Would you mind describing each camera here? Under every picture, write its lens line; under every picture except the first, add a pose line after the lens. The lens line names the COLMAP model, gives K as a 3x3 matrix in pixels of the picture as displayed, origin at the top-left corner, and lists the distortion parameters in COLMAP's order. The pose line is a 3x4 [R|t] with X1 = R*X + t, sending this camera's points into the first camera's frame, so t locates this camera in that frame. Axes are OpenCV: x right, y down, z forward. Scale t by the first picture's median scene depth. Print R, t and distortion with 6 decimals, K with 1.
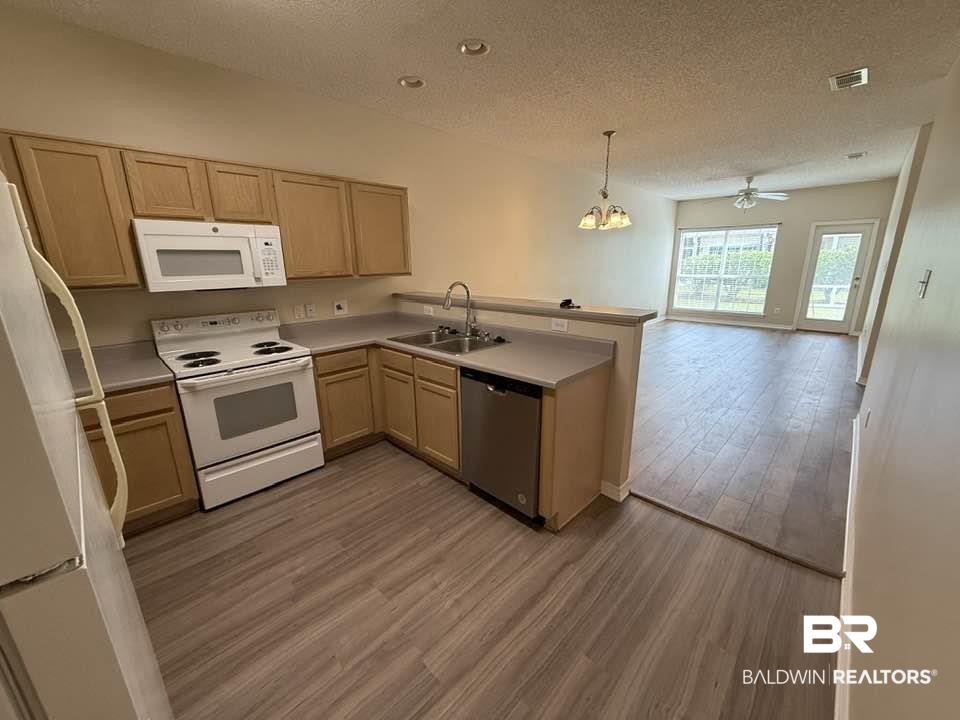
lens RADIAL K [[380.9, 0, 475.2], [0, 380.9, 358.6], [0, 0, 1]] dist [0.000246, -0.000183]
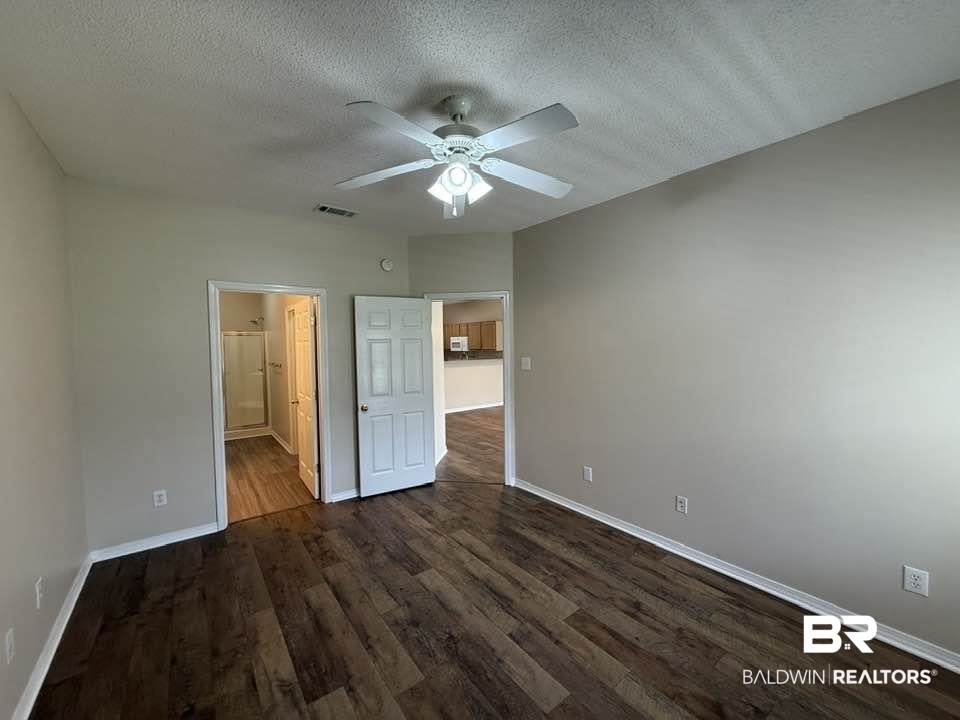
lens RADIAL K [[380.9, 0, 474.2], [0, 380.9, 363.5], [0, 0, 1]] dist [0.000246, -0.000183]
pose [[-0.147073, 0.069810, -0.986659, 3.348215], [-0.244220, 0.964060, 0.104615, -0.509111], [0.958502, 0.256348, -0.124738, 1.630592]]
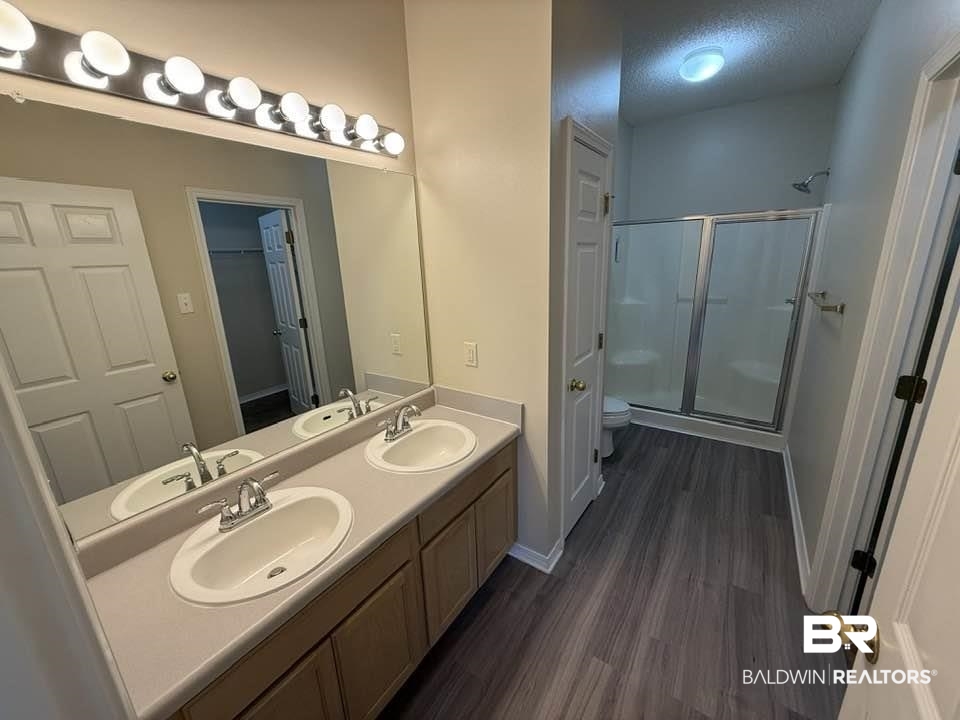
lens RADIAL K [[380.9, 0, 477.4], [0, 380.9, 360.8], [0, 0, 1]] dist [0.000246, -0.000183]
pose [[-0.983836, 0.100253, -0.148377, 2.118271], [0.011221, 0.861479, 0.507670, -0.274946], [0.178719, 0.497799, -0.848679, 0.808542]]
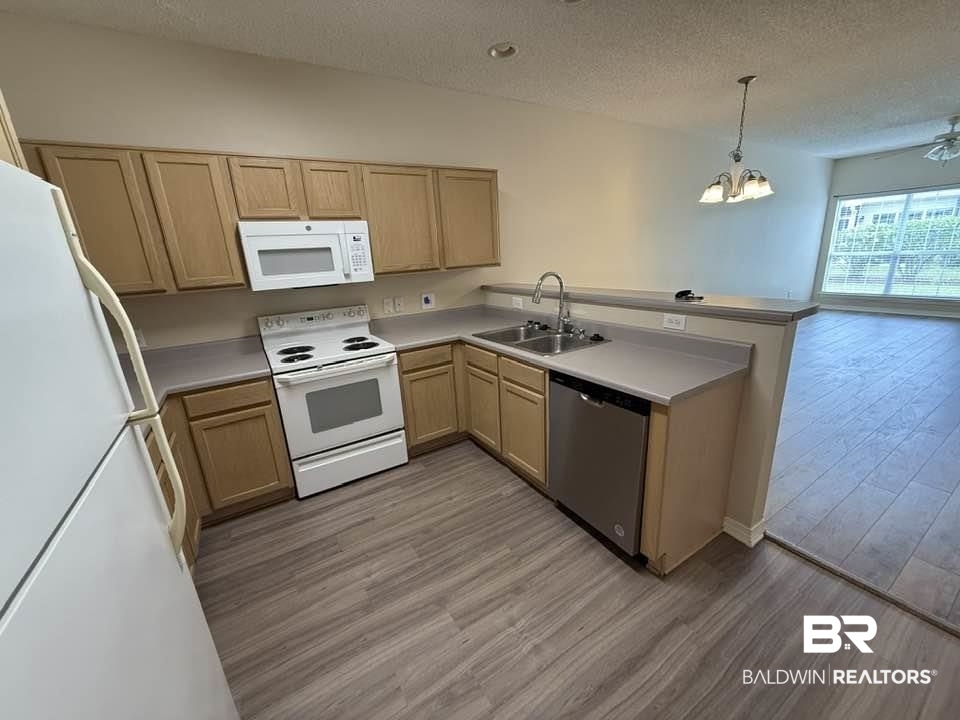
lens RADIAL K [[380.9, 0, 476.2], [0, 380.9, 358.4], [0, 0, 1]] dist [0.000246, -0.000183]
pose [[0.970416, 0.025075, -0.240134, 0.006822], [-0.017986, 0.999337, 0.031668, -0.026359], [0.240769, -0.026412, 0.970223, 0.097736]]
